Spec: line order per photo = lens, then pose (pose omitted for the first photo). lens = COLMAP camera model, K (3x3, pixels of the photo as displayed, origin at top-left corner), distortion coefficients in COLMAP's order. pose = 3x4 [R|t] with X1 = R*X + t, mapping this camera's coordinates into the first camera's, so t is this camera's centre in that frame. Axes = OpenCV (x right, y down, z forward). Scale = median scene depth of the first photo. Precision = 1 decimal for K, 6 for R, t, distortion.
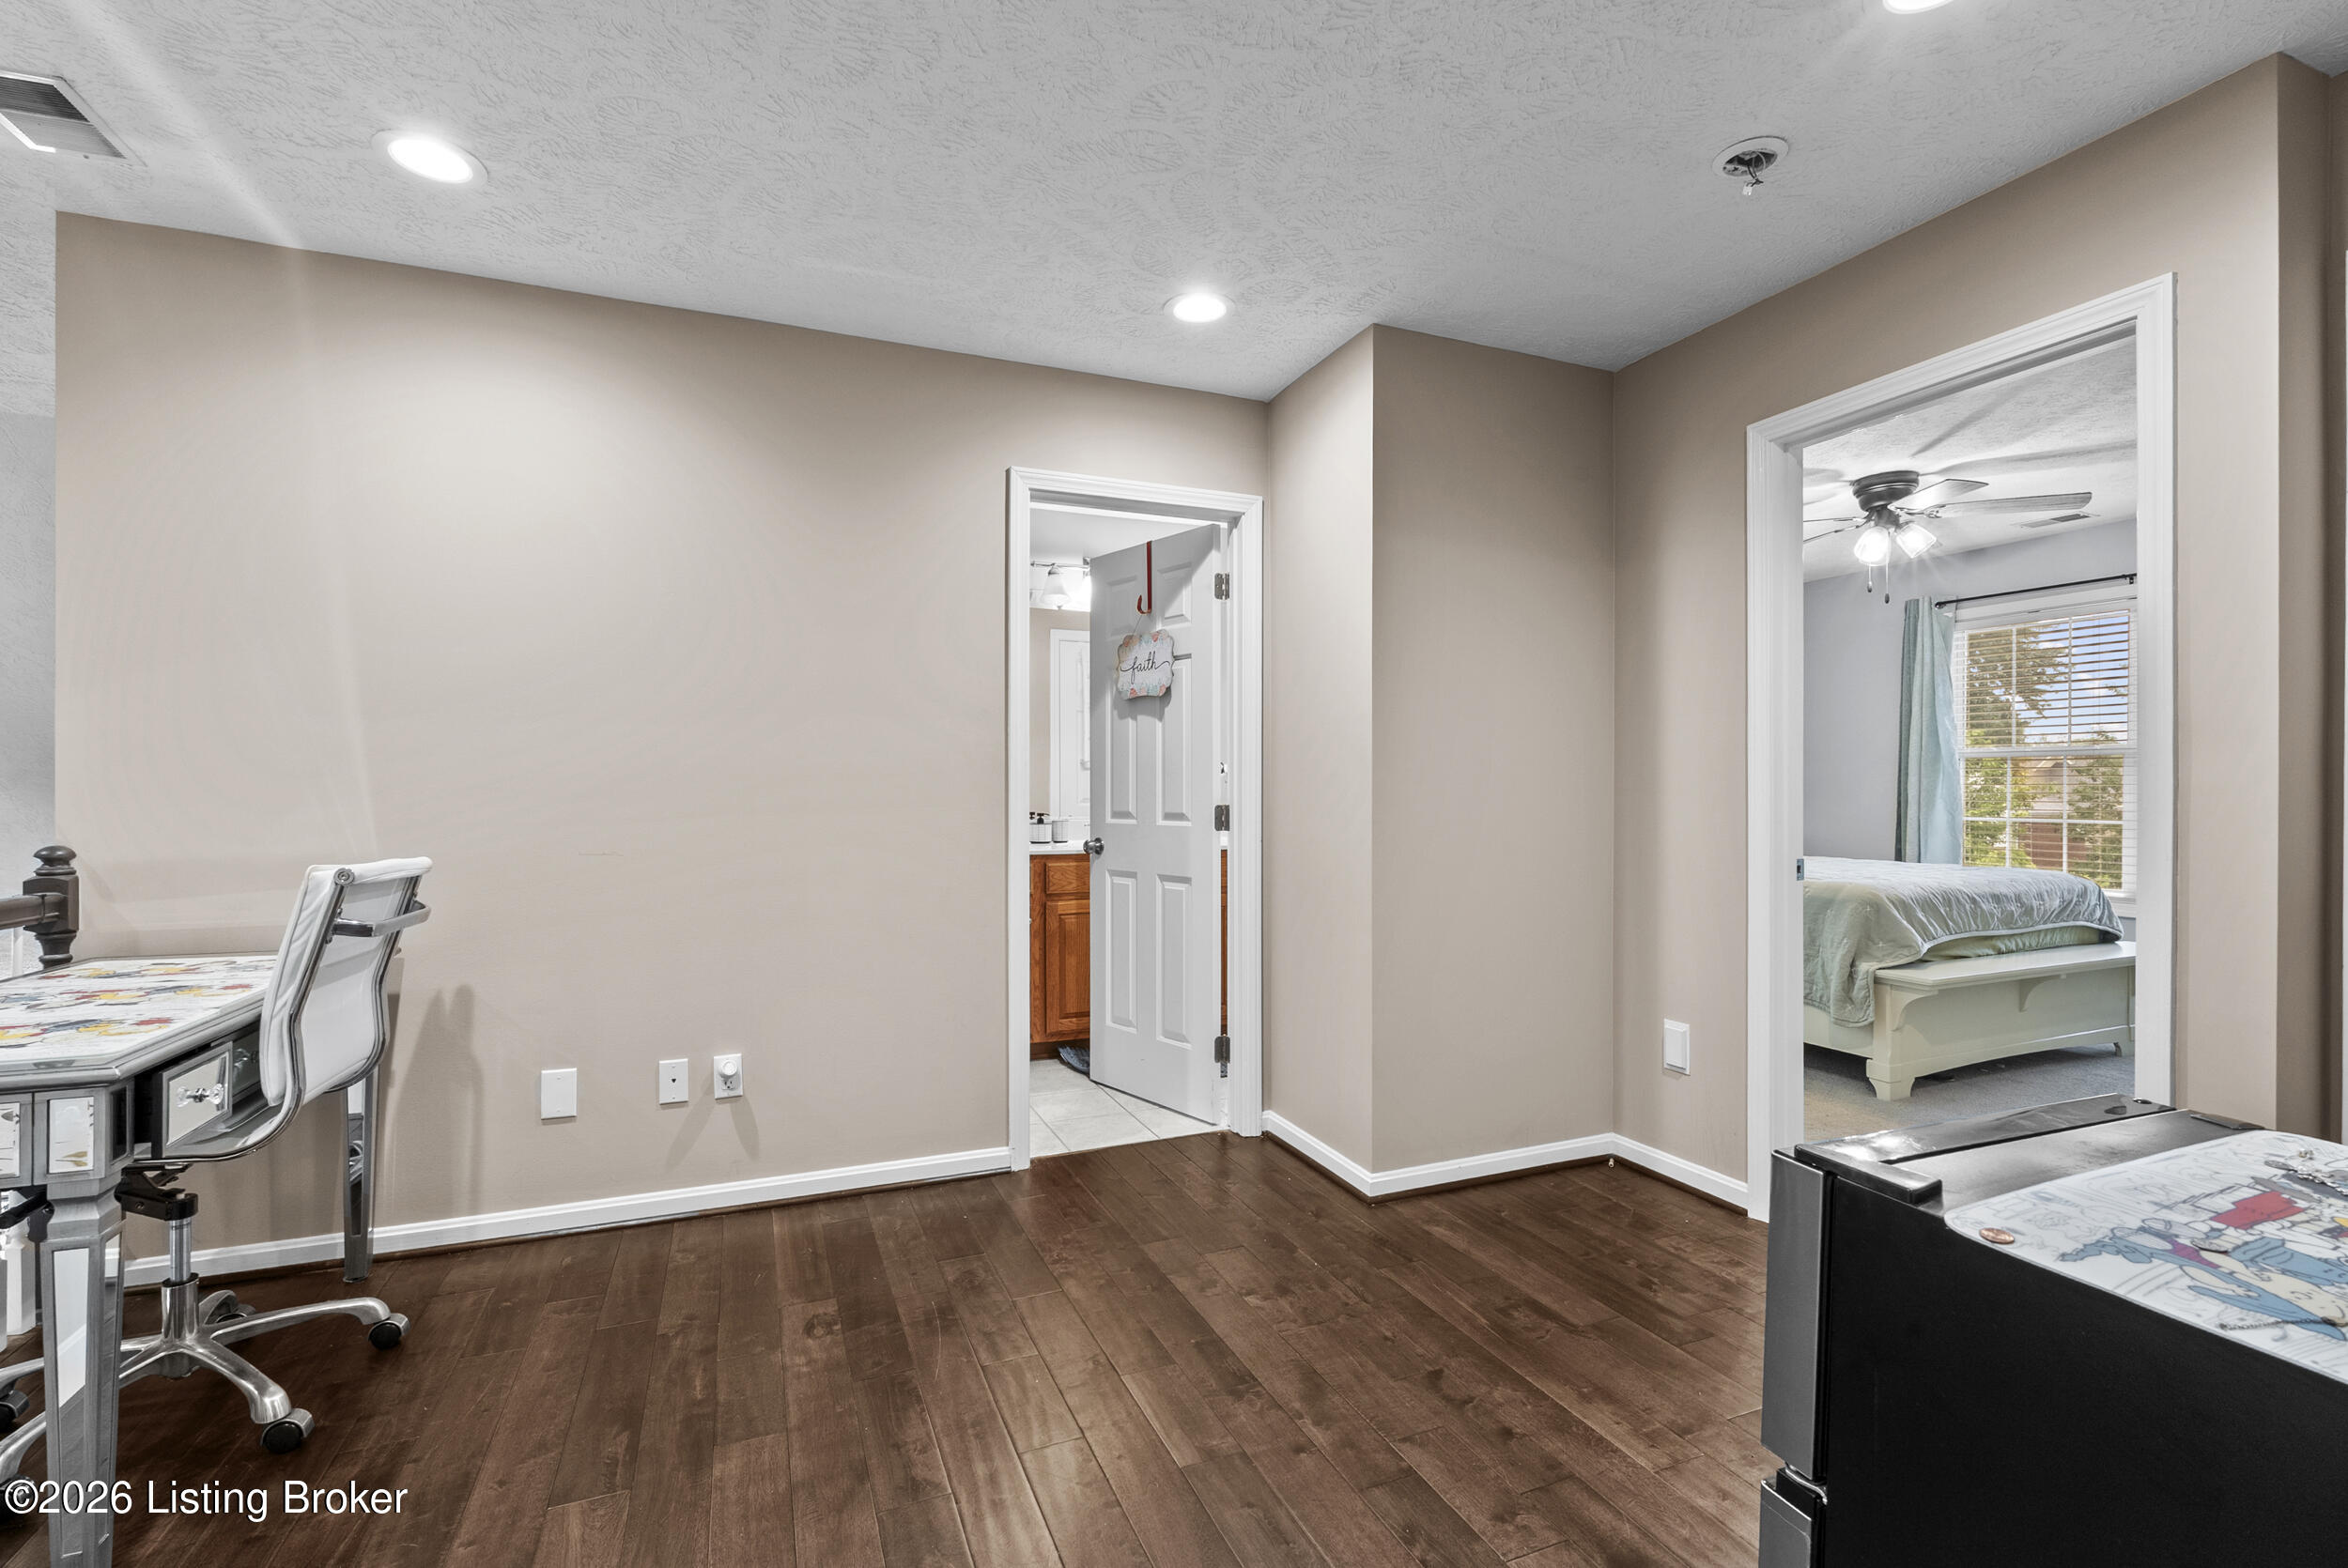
lens RADIAL K [[1025.3, 0, 1174.0], [0, 1025.3, 784.0], [0, 0, 1]] dist [-0.011322, -0.000046]
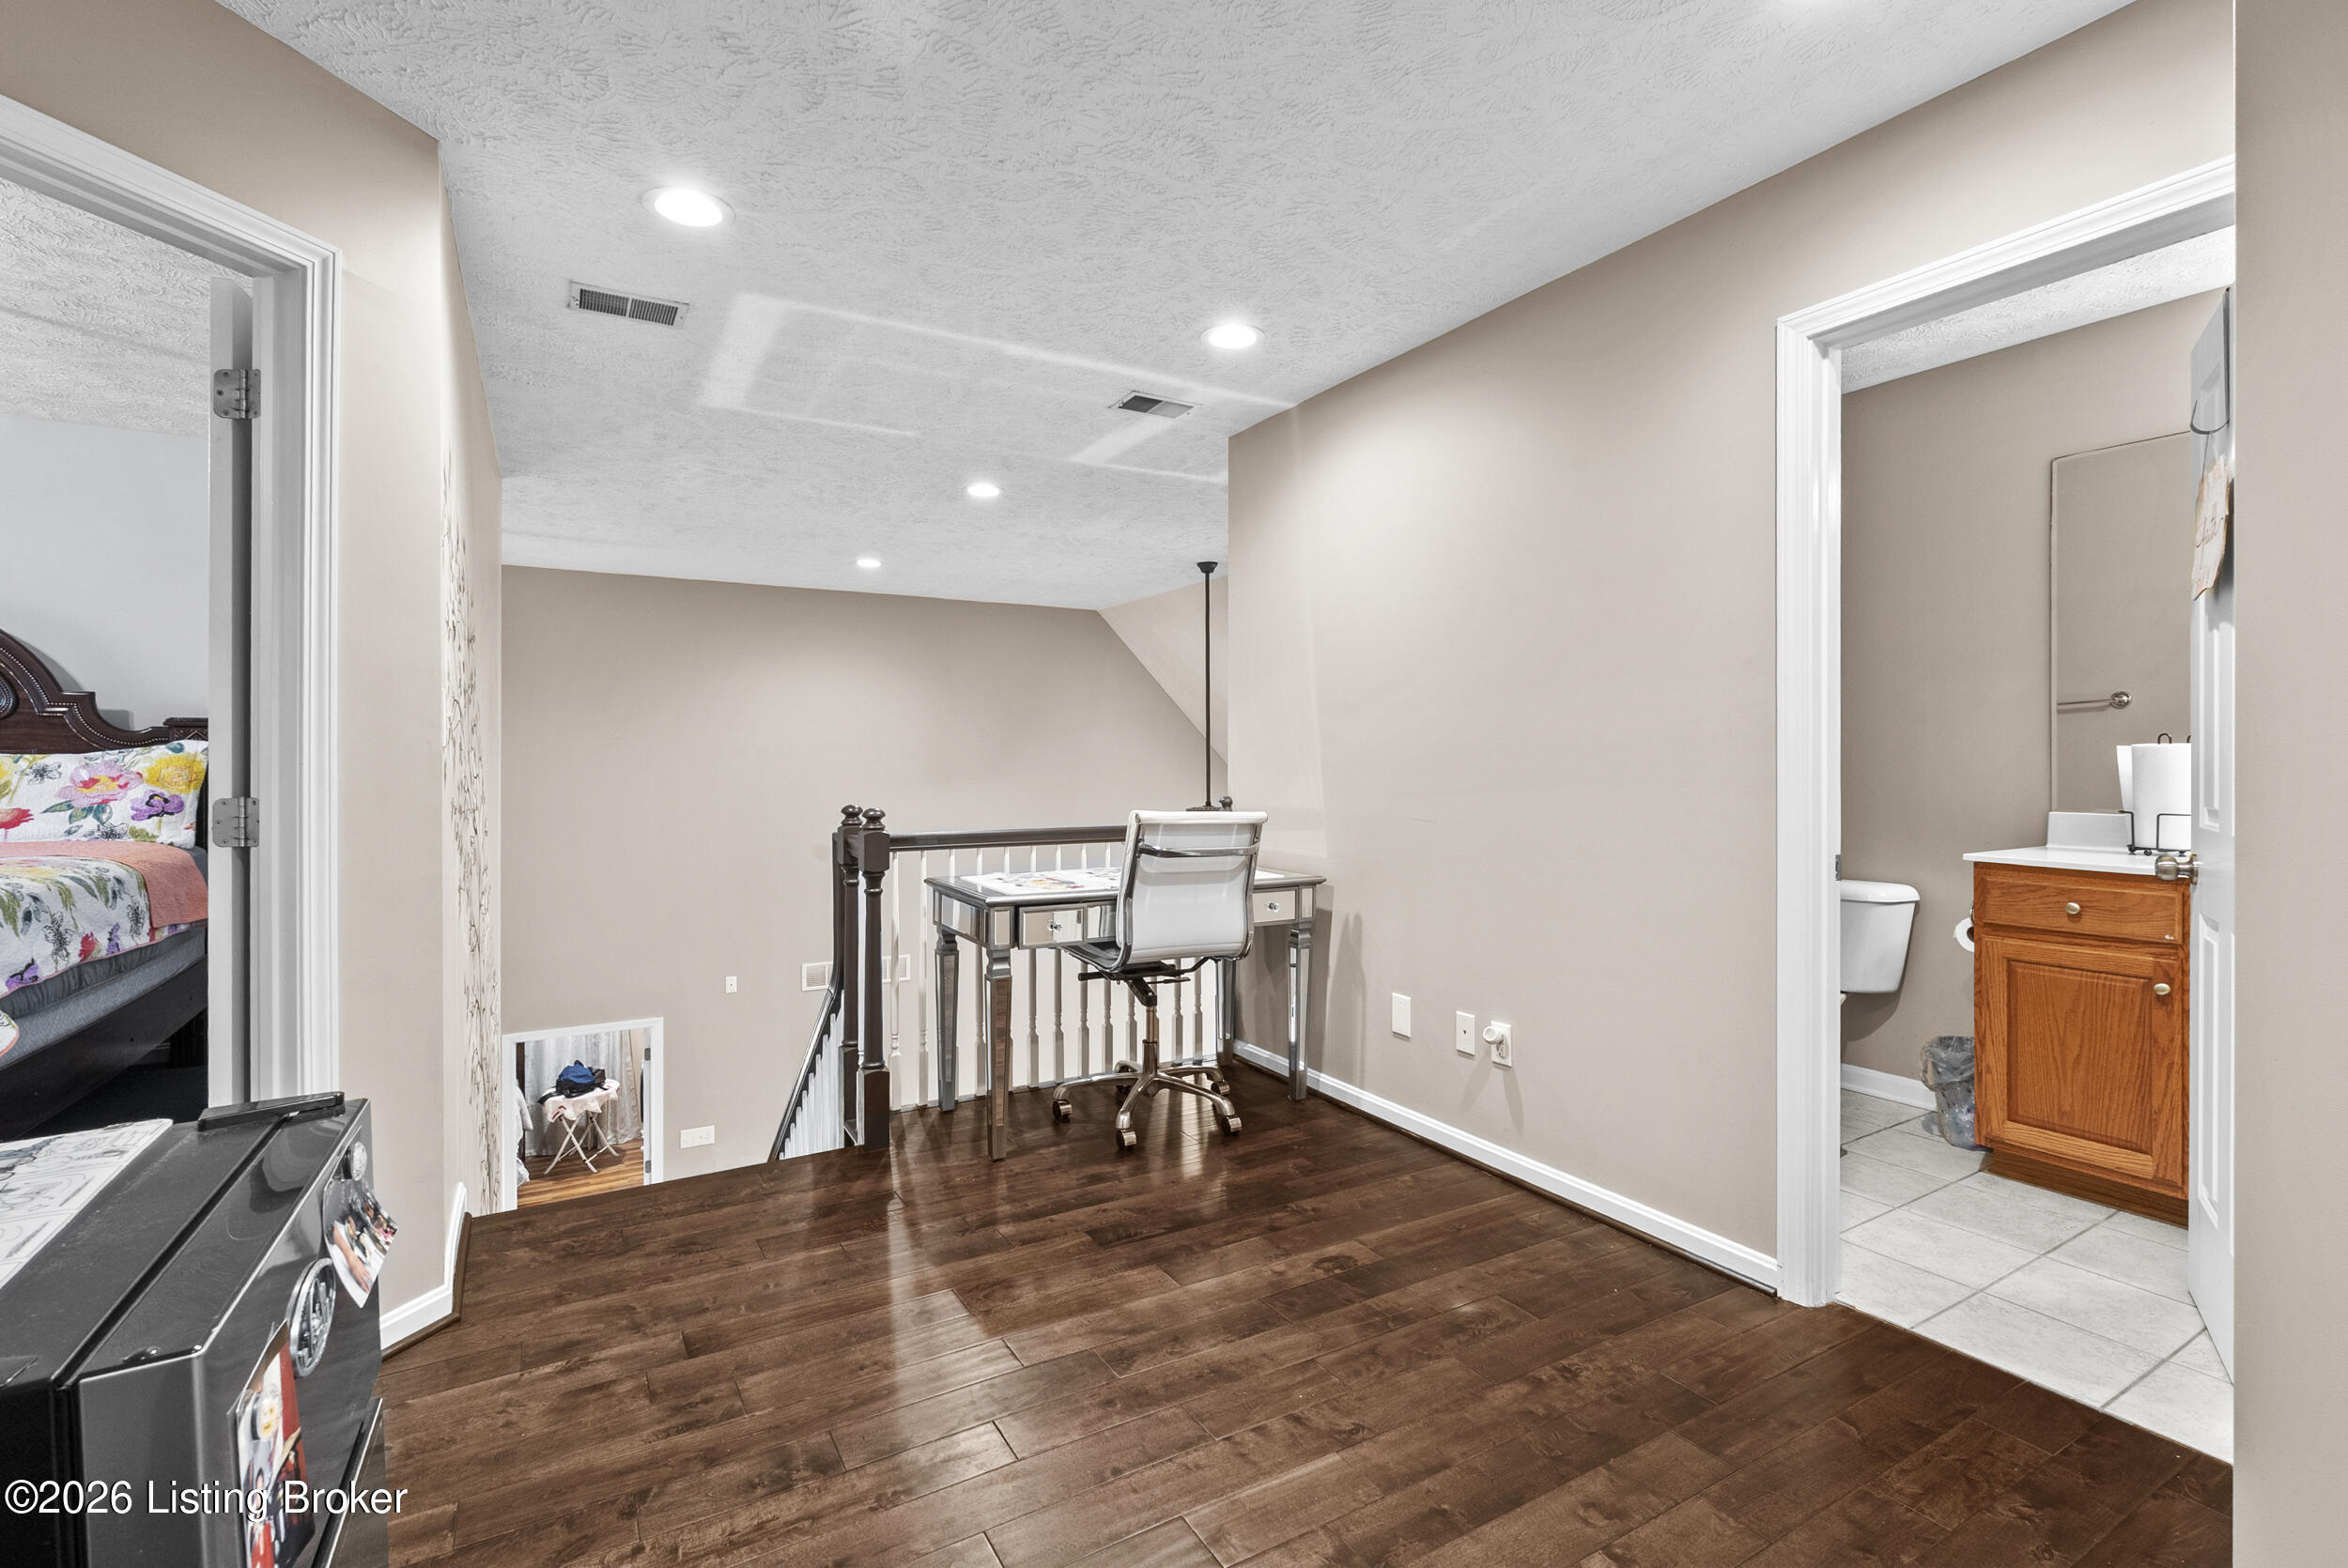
lens RADIAL K [[1051.8, 0, 1175.3], [0, 1051.8, 752.0], [0, 0, 1]] dist [-0.001210, -0.000572]
pose [[0.136928, -0.010361, -0.990527, 0.674232], [0.008090, 0.999924, -0.009341, -0.000911], [0.990548, -0.006734, 0.137001, 0.624832]]
